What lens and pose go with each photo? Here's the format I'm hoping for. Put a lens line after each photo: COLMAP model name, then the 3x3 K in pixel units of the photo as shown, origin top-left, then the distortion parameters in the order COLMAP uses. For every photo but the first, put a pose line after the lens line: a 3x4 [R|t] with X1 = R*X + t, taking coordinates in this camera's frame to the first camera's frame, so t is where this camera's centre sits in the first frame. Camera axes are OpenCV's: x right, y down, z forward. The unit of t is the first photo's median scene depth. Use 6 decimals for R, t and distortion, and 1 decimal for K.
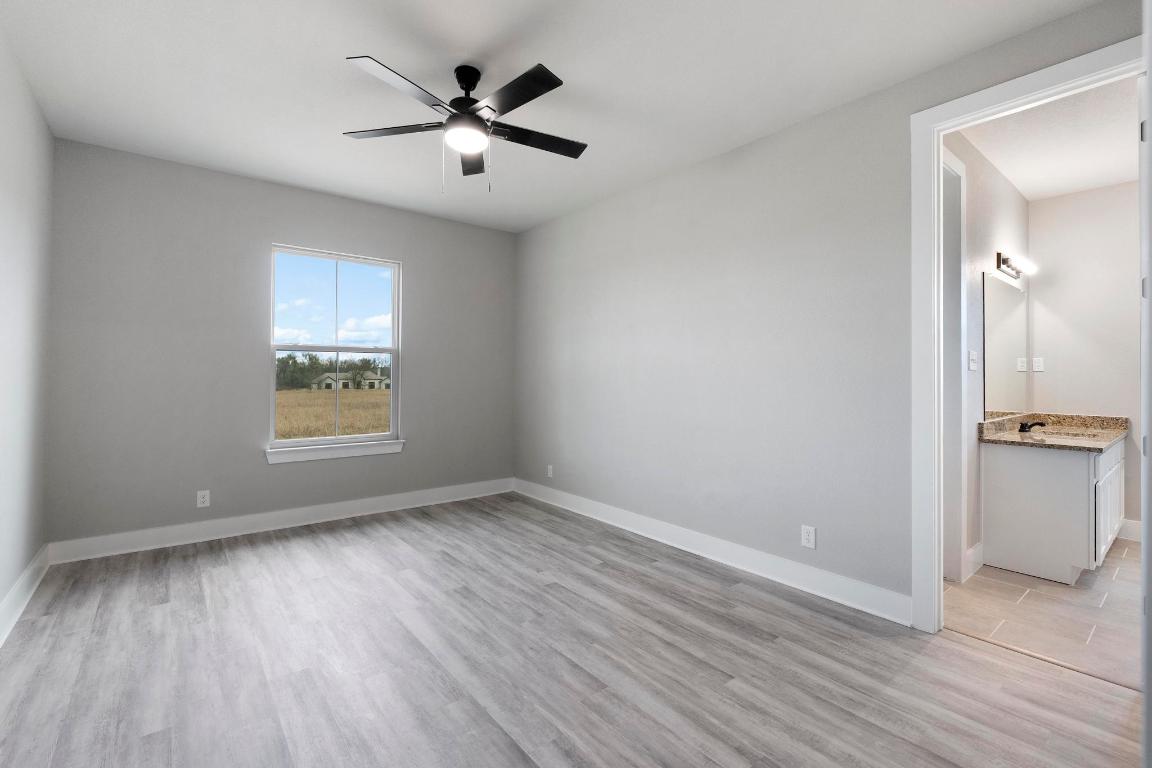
lens RADIAL K [[505.0, 0, 572.7], [0, 505.0, 378.9], [0, 0, 1]] dist [-0.000379, 0.000286]
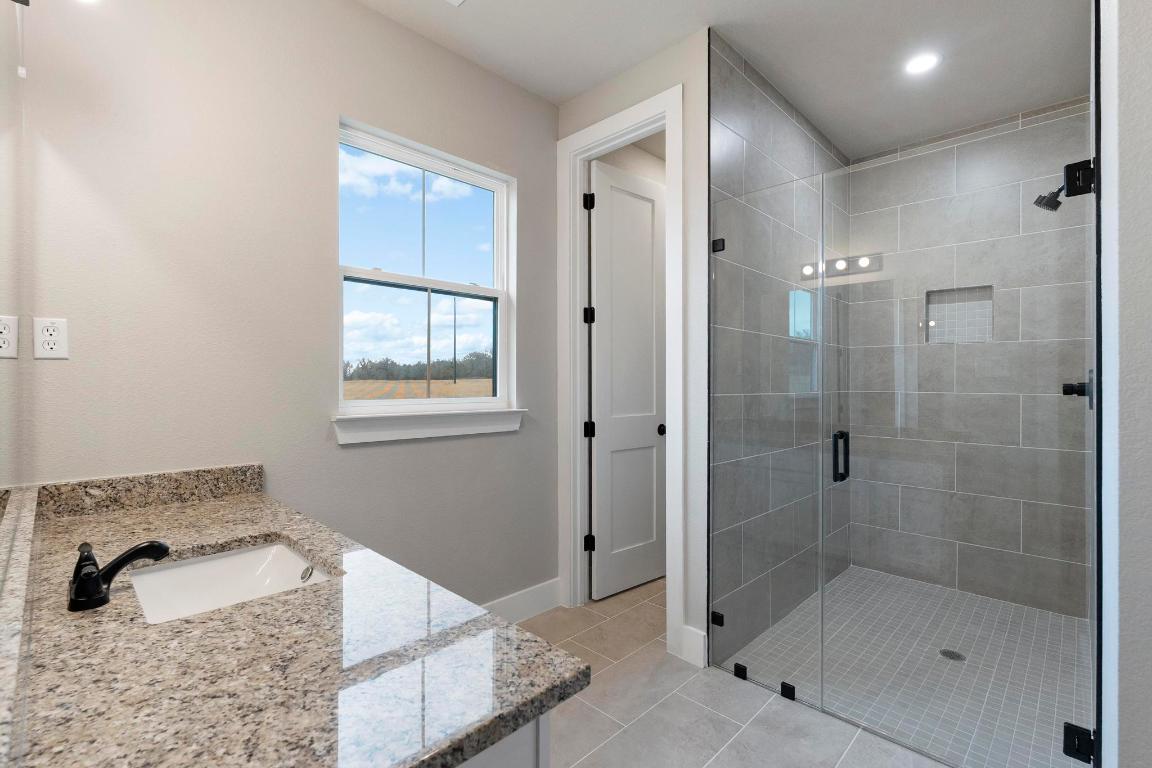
lens RADIAL K [[505.0, 0, 572.7], [0, 505.0, 378.9], [0, 0, 1]] dist [-0.000379, 0.000286]
pose [[-0.108107, -0.003093, 0.994134, 0.575991], [0.004078, 0.999985, 0.003555, -0.001399], [-0.994131, 0.004438, -0.108092, 0.722466]]
